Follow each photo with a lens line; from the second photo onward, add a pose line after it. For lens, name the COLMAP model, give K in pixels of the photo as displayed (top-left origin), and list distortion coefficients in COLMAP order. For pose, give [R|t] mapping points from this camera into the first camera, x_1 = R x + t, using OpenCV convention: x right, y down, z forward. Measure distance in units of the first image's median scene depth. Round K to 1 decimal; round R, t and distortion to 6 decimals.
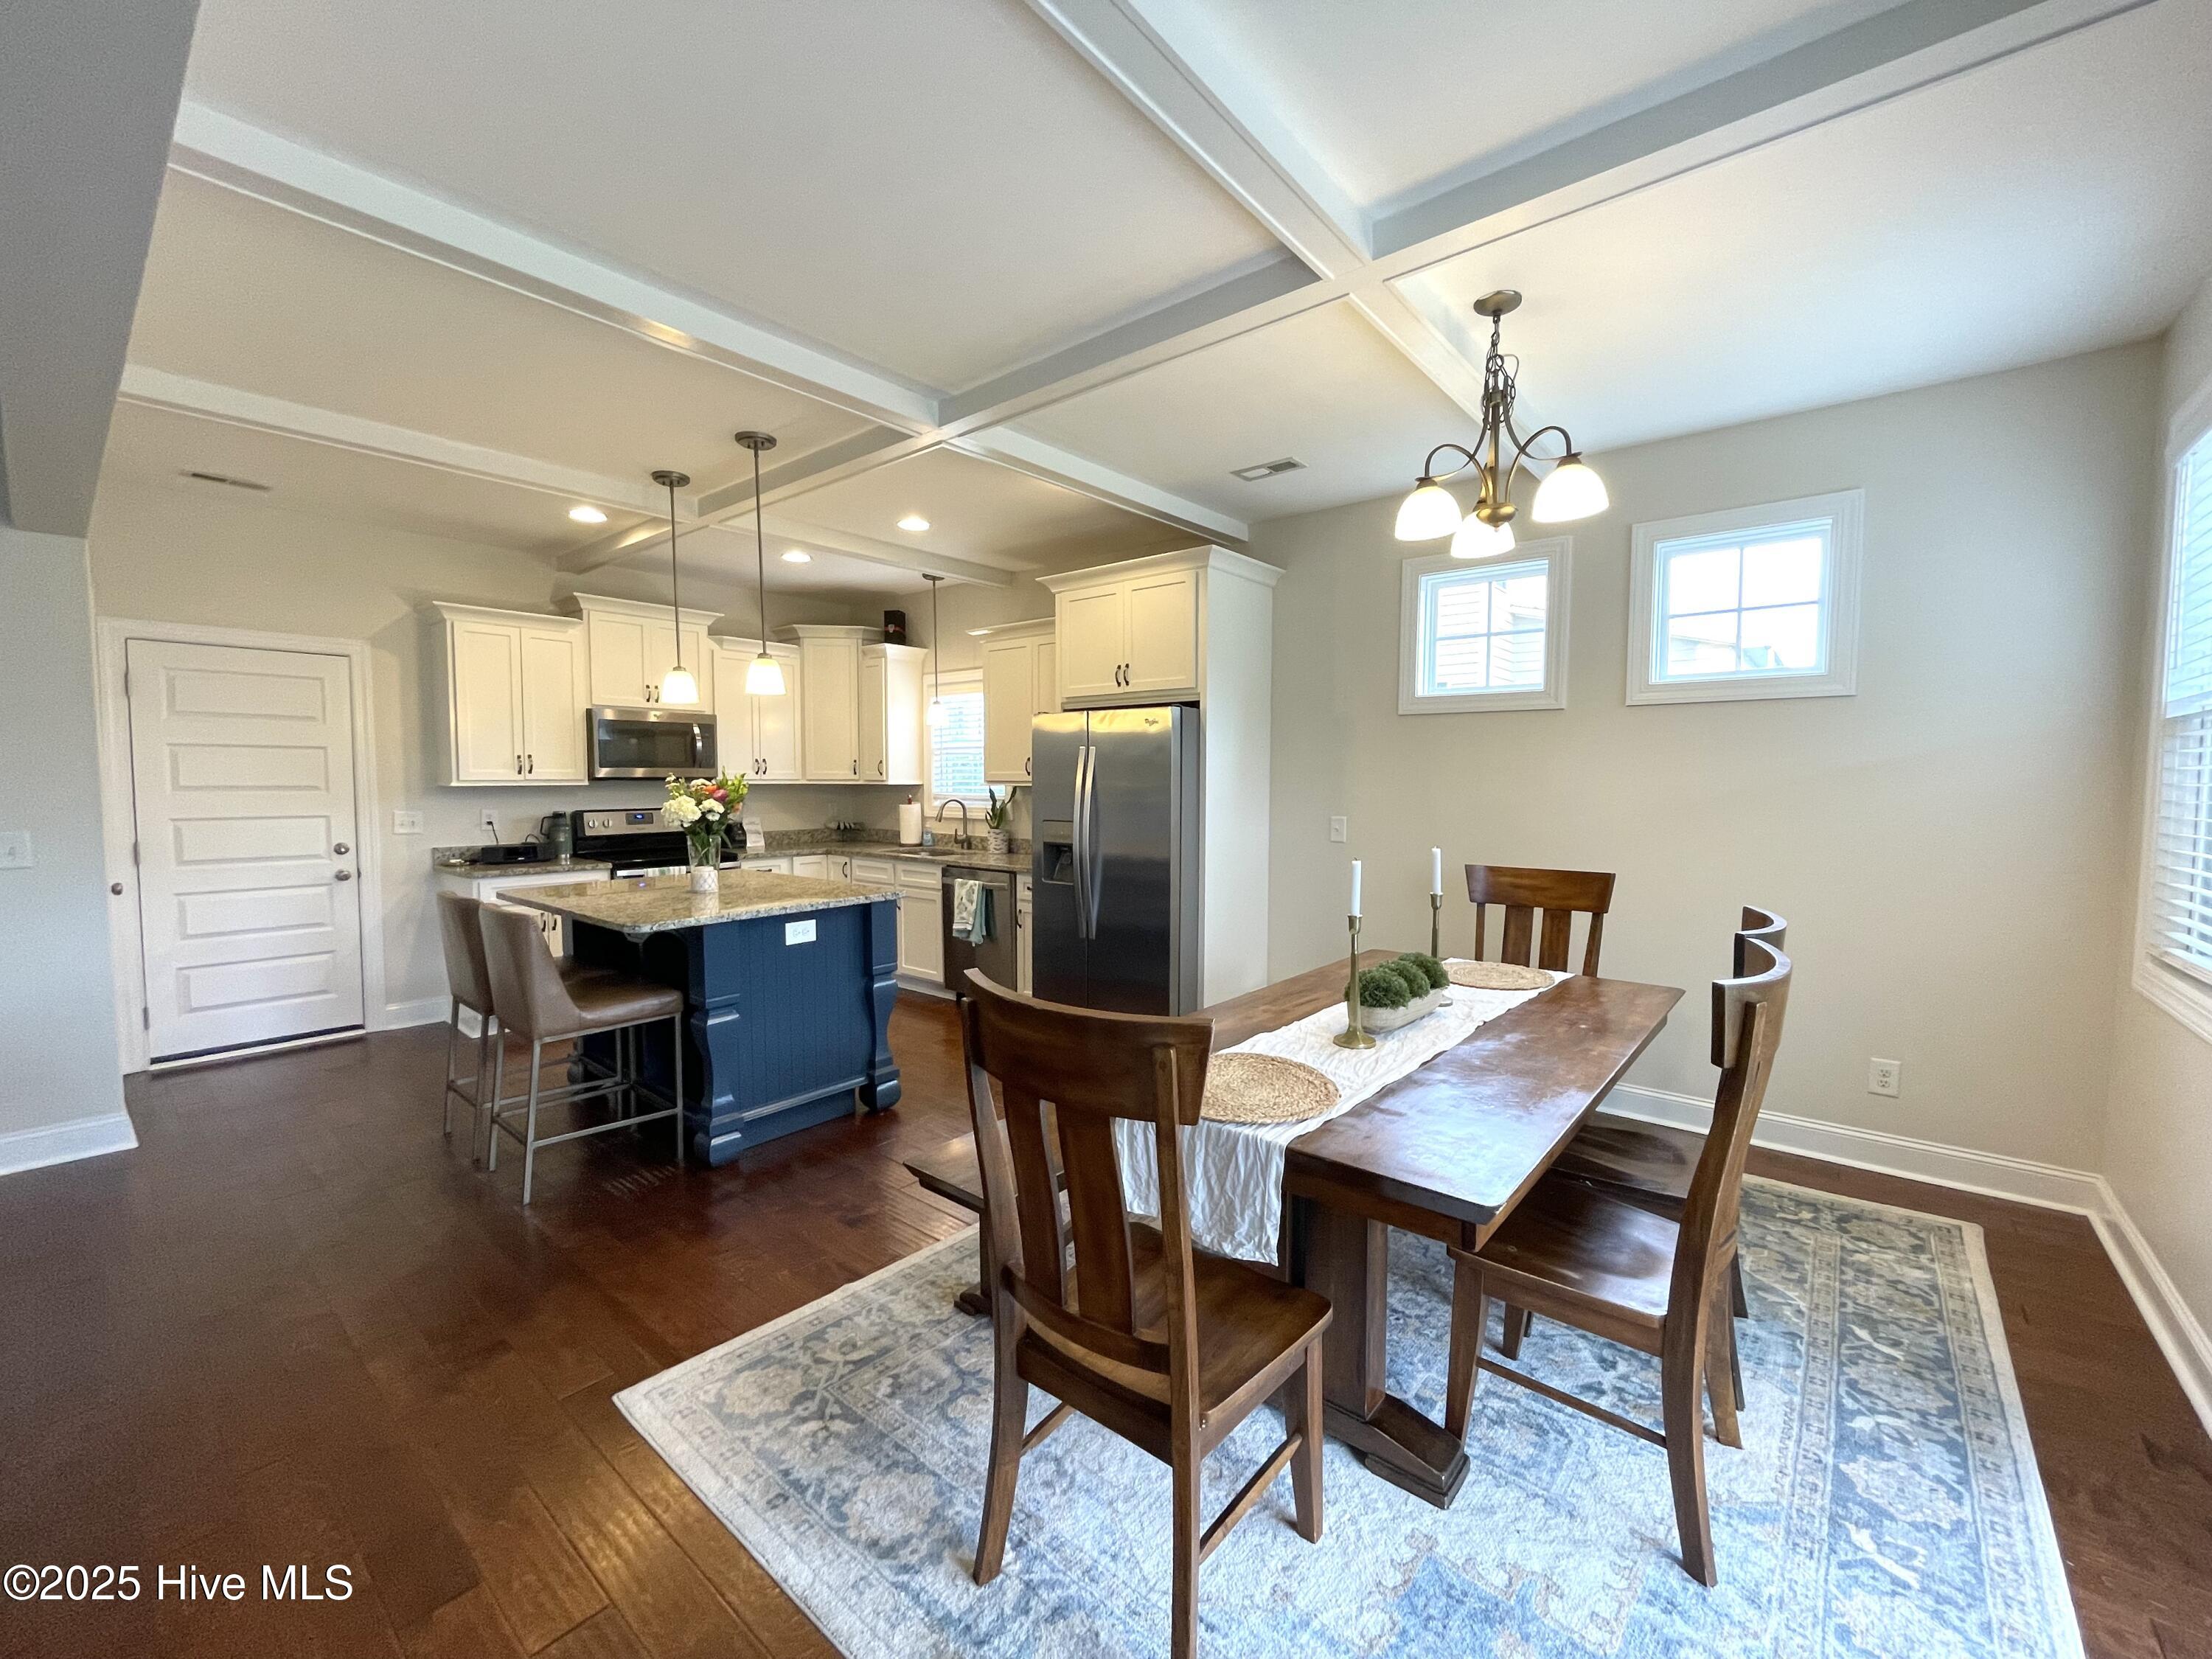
lens RADIAL K [[895.7, 0, 1111.2], [0, 895.7, 829.9], [0, 0, 1]] dist [-0.001164, -0.000219]
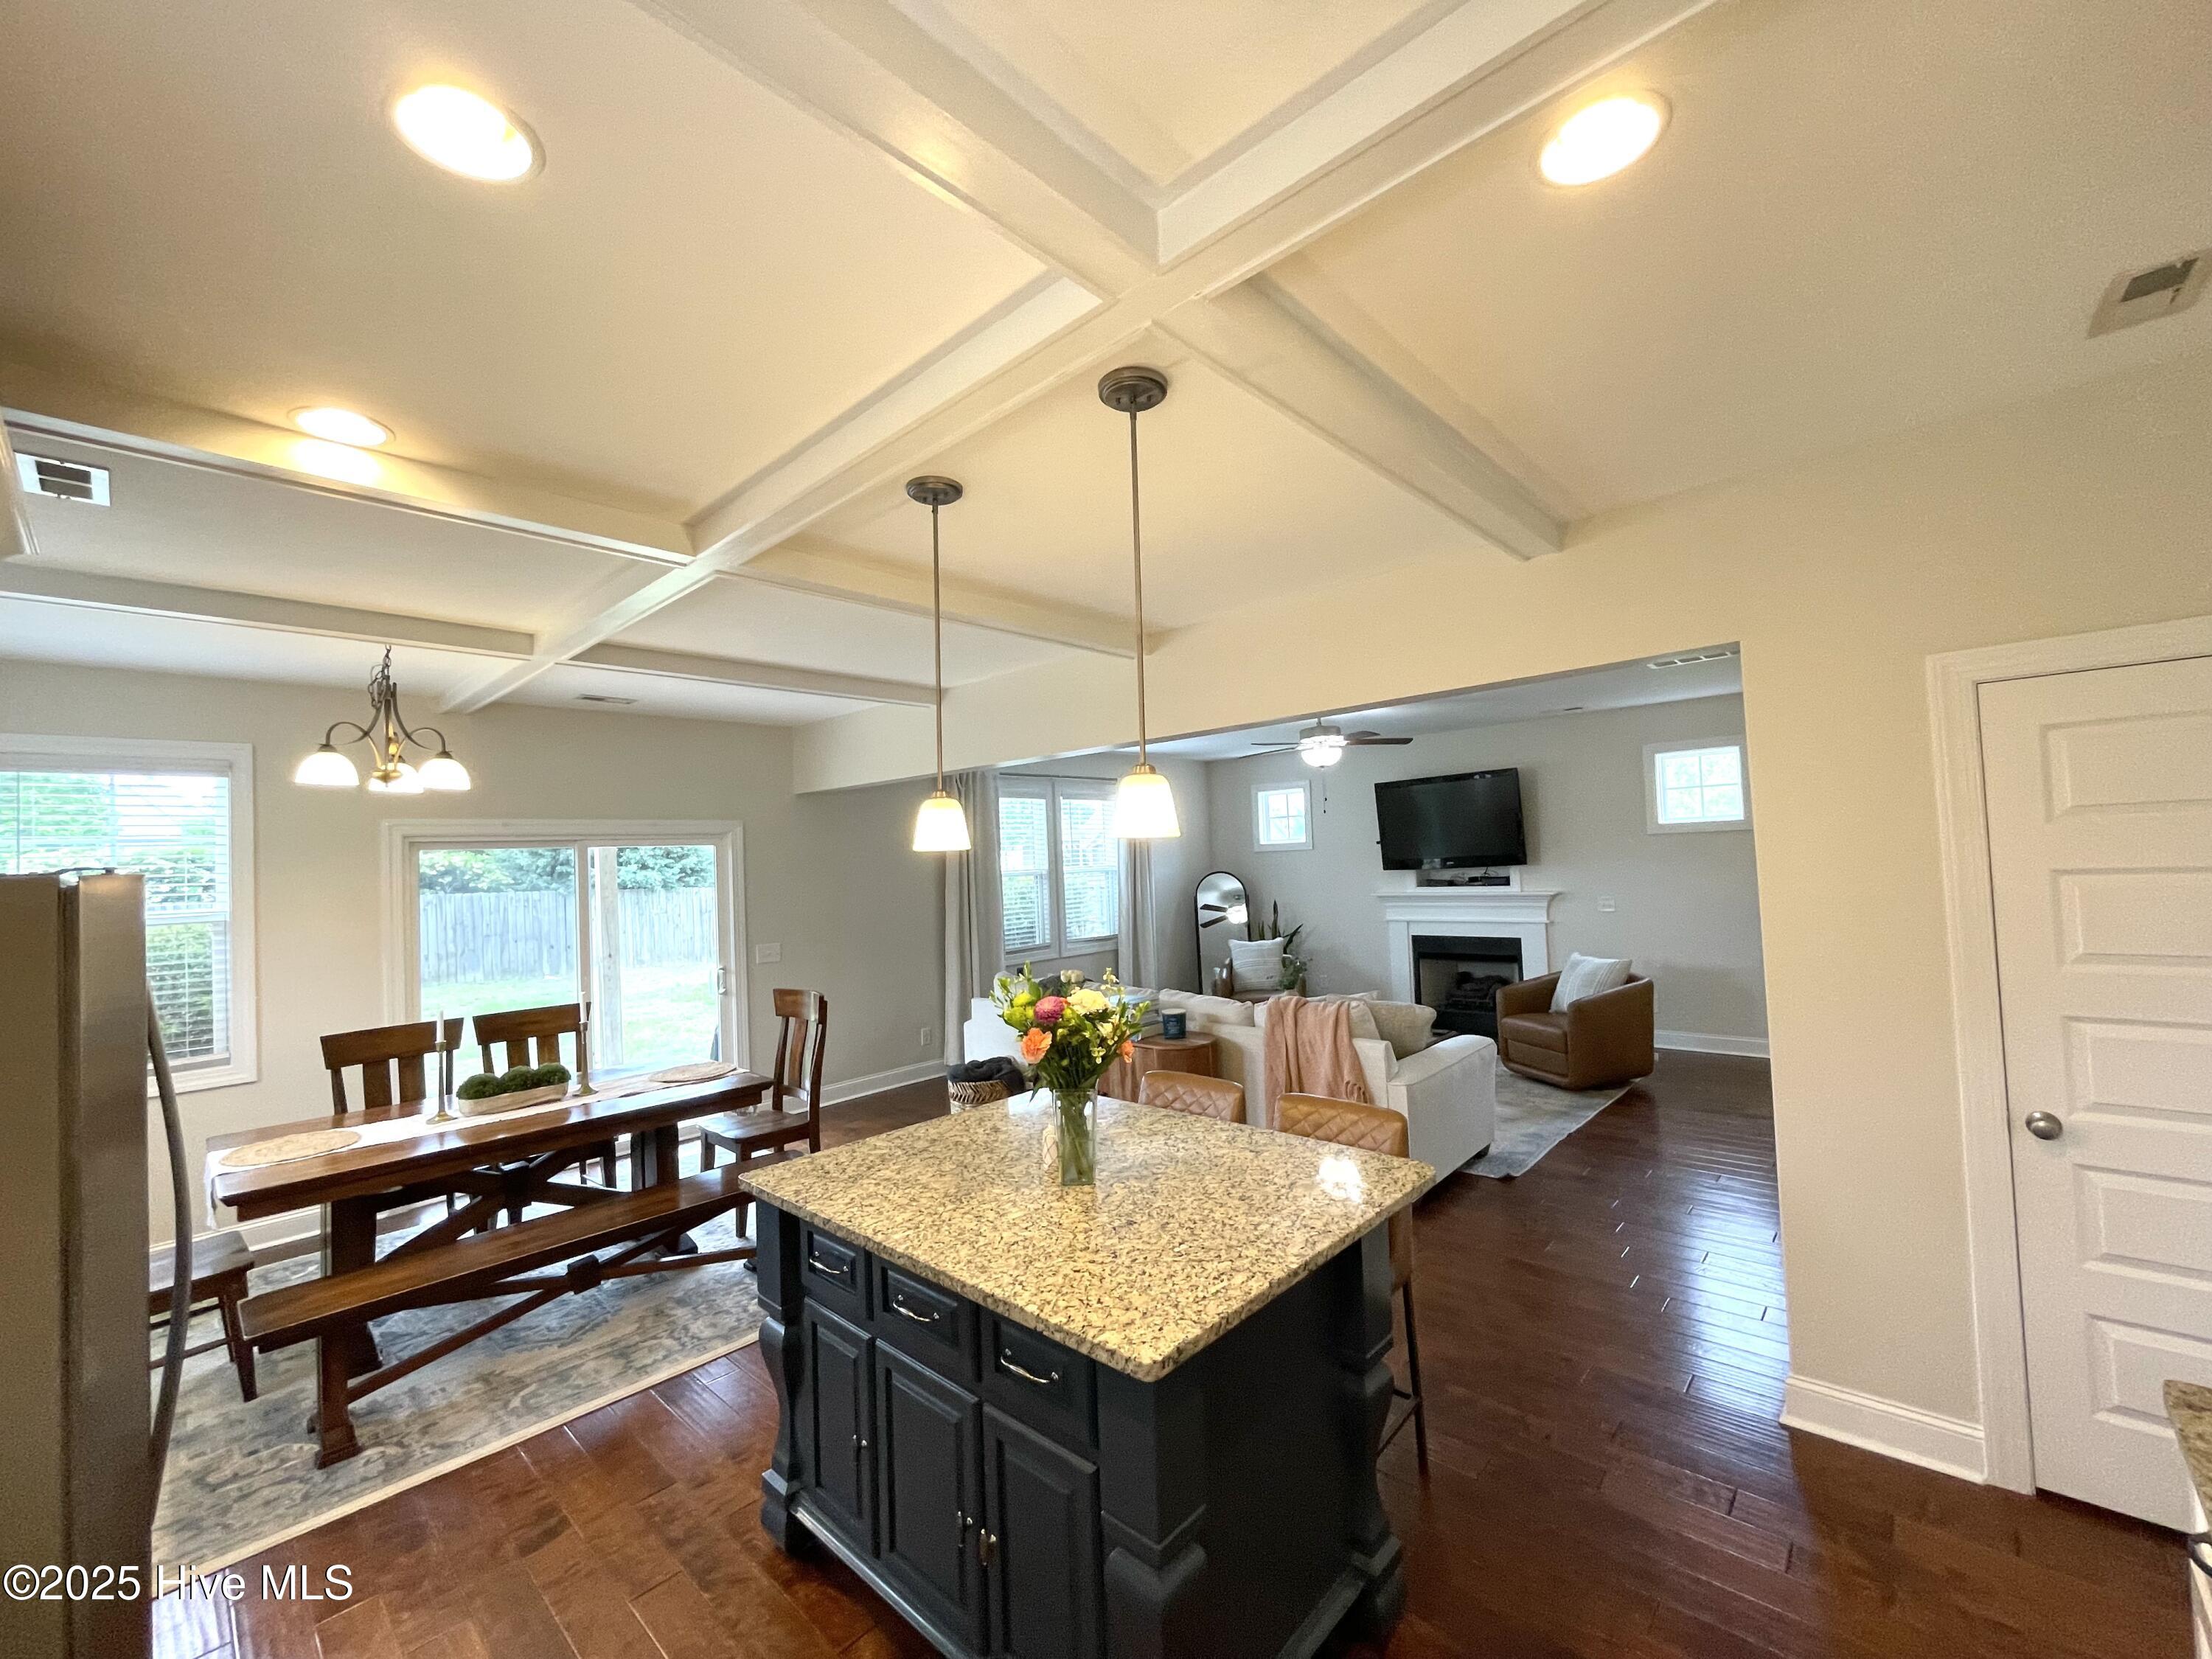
lens RADIAL K [[895.7, 0, 1111.2], [0, 895.7, 829.9], [0, 0, 1]] dist [-0.001164, -0.000219]
pose [[-0.997760, 0.042189, 0.051923, -0.405190], [0.043573, 0.998717, 0.025807, -0.132468], [-0.050767, 0.028012, -0.998318, 1.228299]]
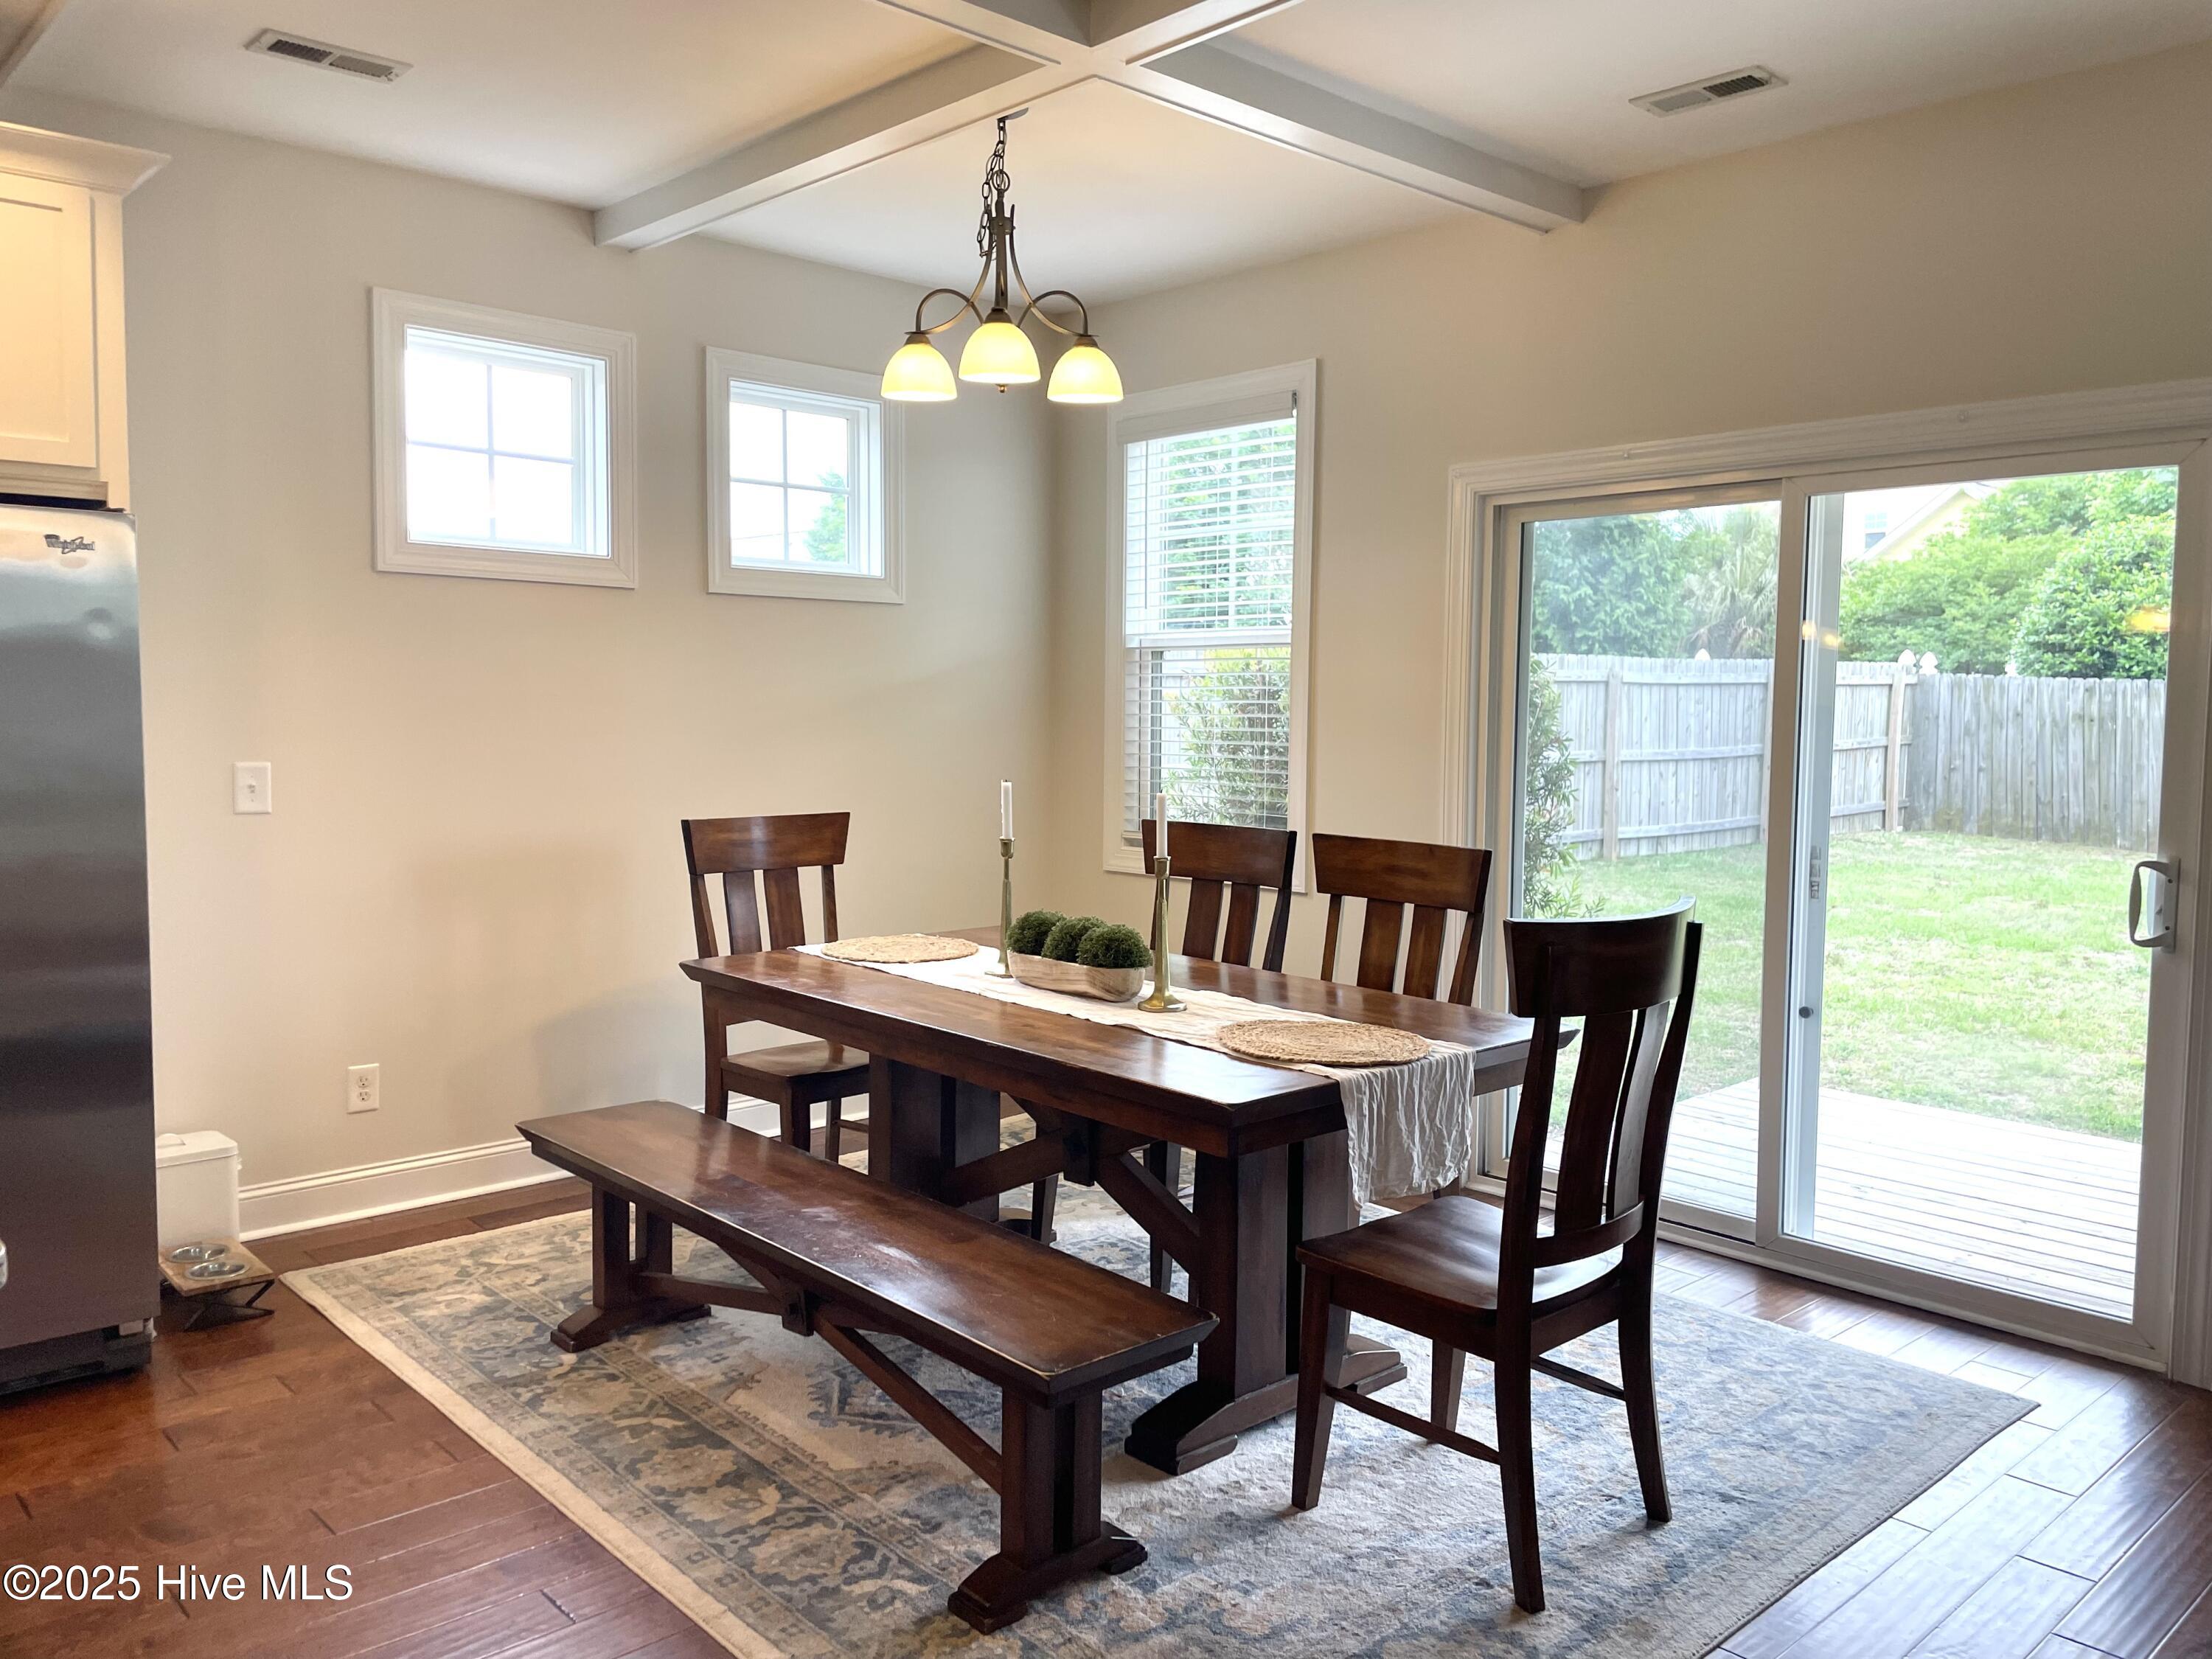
lens RADIAL K [[1668.8, 0, 1112.5], [0, 1668.8, 819.9], [0, 0, 1]] dist [0.090842, -0.114272]
pose [[0.128023, -0.071175, 0.989214, -0.576193], [0.047140, 0.996731, 0.065615, -0.020678], [-0.990650, 0.038231, 0.130960, 0.373209]]
